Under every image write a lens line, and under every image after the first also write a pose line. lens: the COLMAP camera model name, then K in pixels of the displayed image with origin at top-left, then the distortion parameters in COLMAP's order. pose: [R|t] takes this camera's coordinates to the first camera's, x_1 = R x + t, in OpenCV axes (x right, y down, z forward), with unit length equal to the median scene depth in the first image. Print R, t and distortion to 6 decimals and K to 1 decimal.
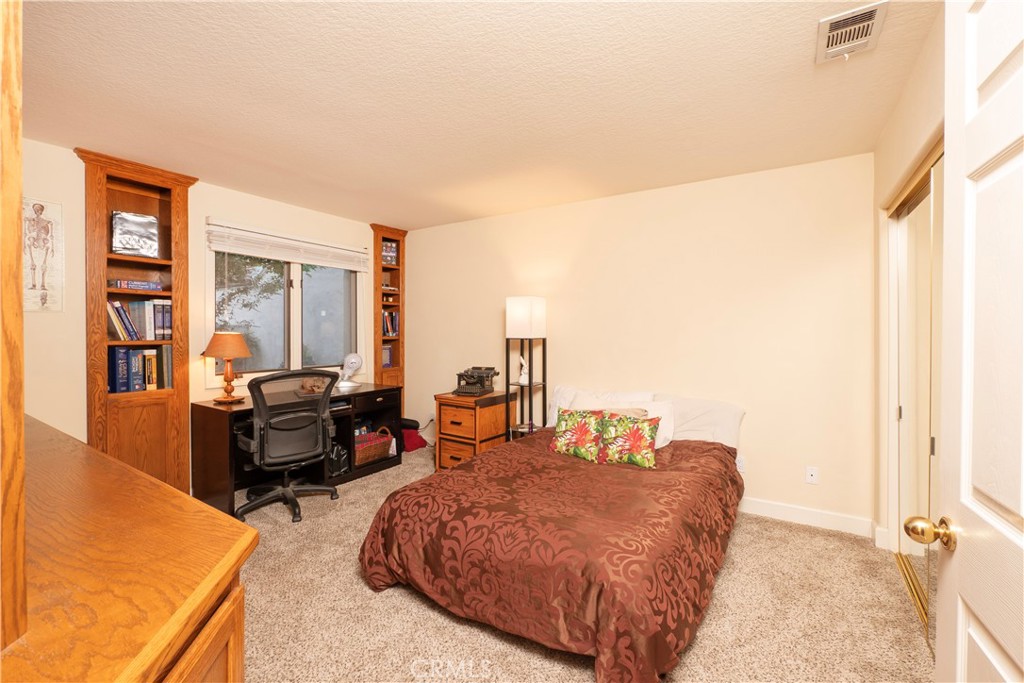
lens RADIAL K [[433.9, 0, 512.0], [0, 433.9, 341.5], [0, 0, 1]] dist [-0.001190, 0.000118]
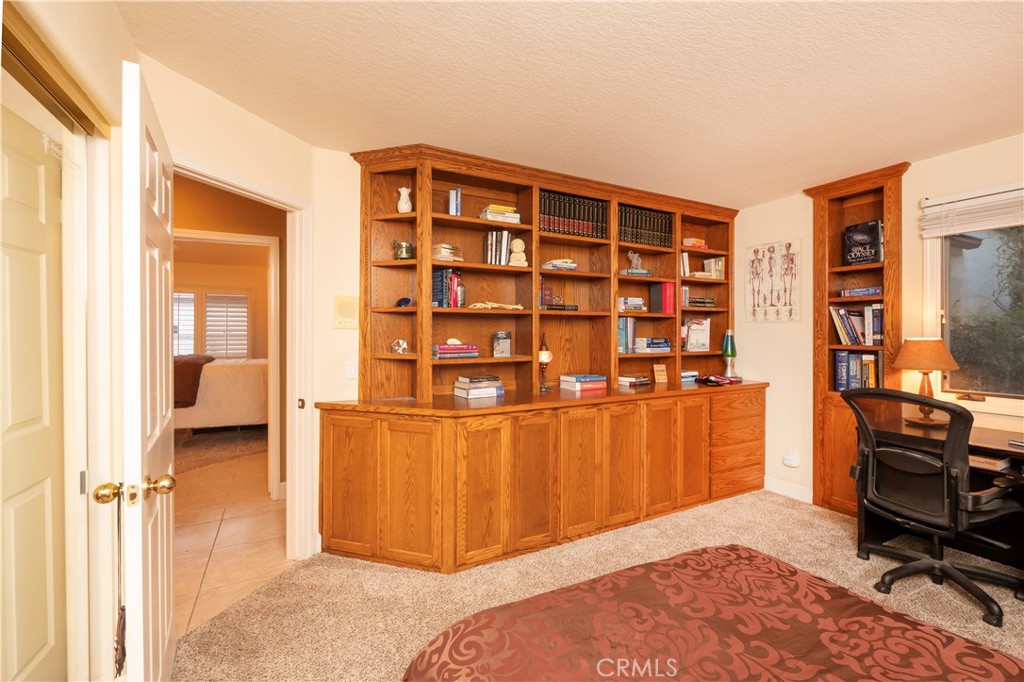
lens RADIAL K [[430.5, 0, 491.9], [0, 430.5, 339.3], [0, 0, 1]] dist [0.001749, 0.000125]
pose [[-0.502465, 0.010458, -0.864534, 0.488401], [-0.016780, 0.999621, 0.021844, -0.025433], [0.864434, 0.025483, -0.502099, 0.786352]]
